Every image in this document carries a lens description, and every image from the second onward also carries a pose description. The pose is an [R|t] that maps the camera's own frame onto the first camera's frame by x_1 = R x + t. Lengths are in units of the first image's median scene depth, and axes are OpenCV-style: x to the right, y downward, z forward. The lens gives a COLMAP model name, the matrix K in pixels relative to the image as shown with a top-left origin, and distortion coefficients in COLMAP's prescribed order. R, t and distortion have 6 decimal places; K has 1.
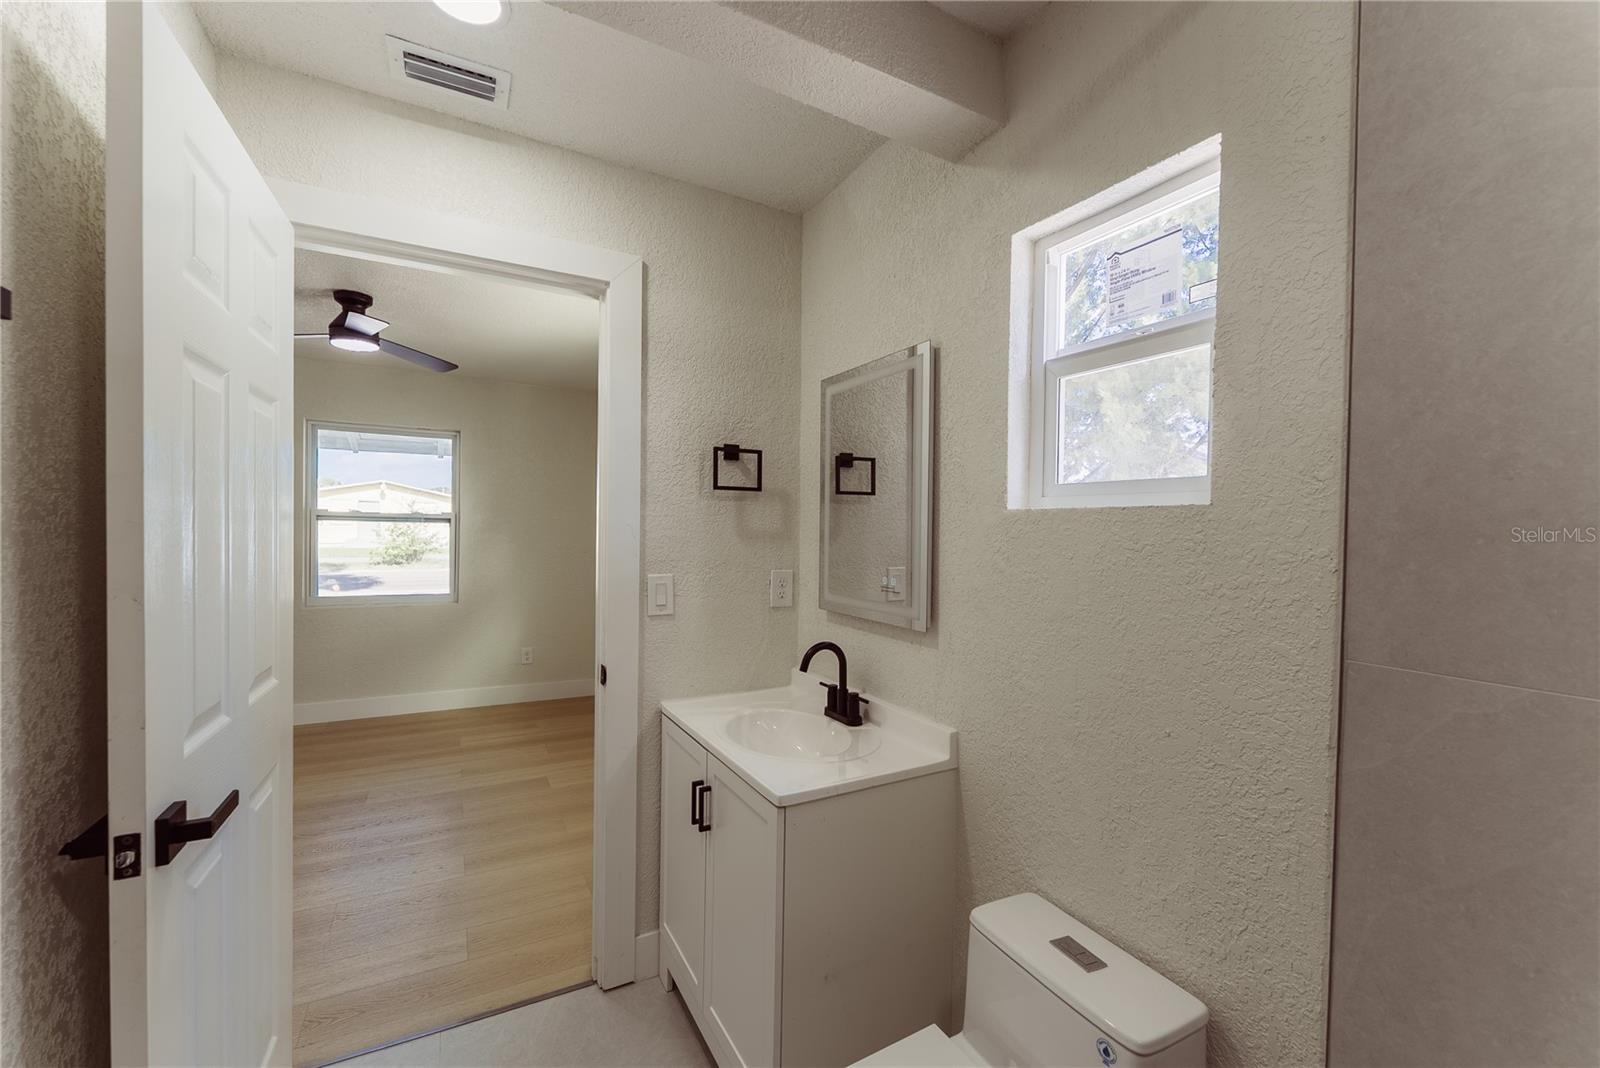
lens RADIAL K [[642.5, 0, 804.5], [0, 642.5, 536.7], [0, 0, 1]] dist [-0.000882, -0.000403]
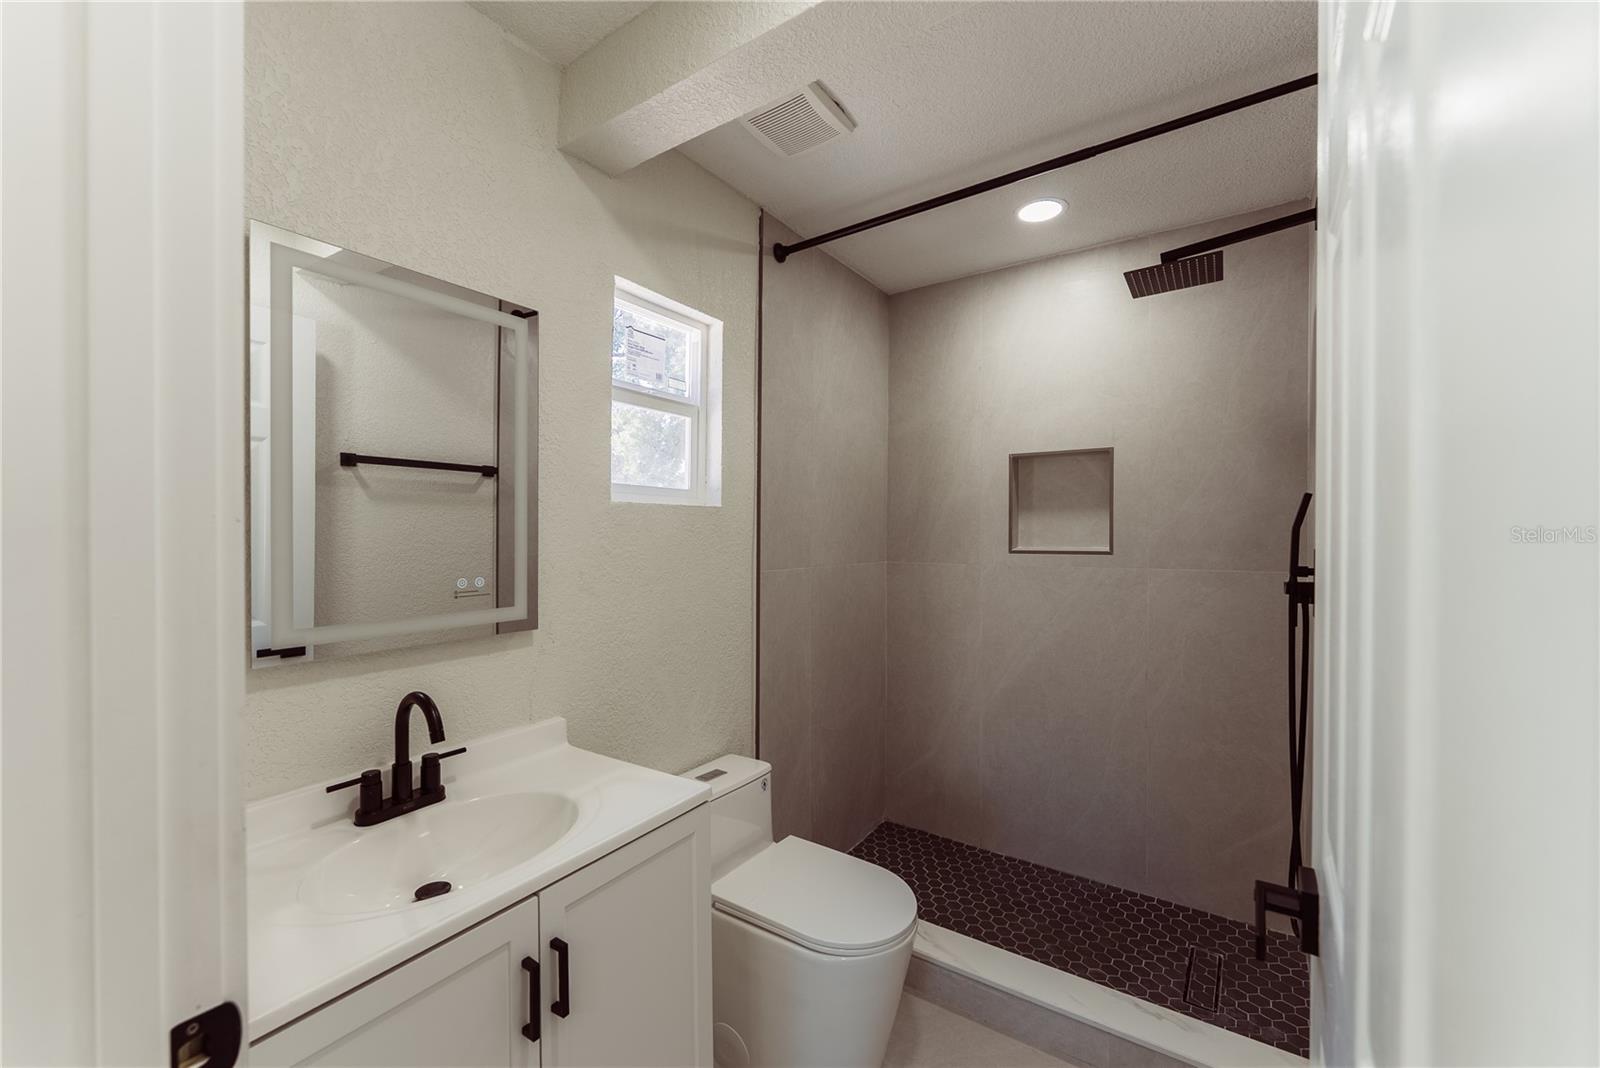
lens RADIAL K [[642.5, 0, 804.5], [0, 642.5, 536.7], [0, 0, 1]] dist [-0.000882, -0.000403]
pose [[-0.465839, -0.015827, 0.884728, -1.019631], [0.009357, 0.999696, 0.022810, 0.000719], [-0.884820, 0.018904, -0.465549, 1.388190]]
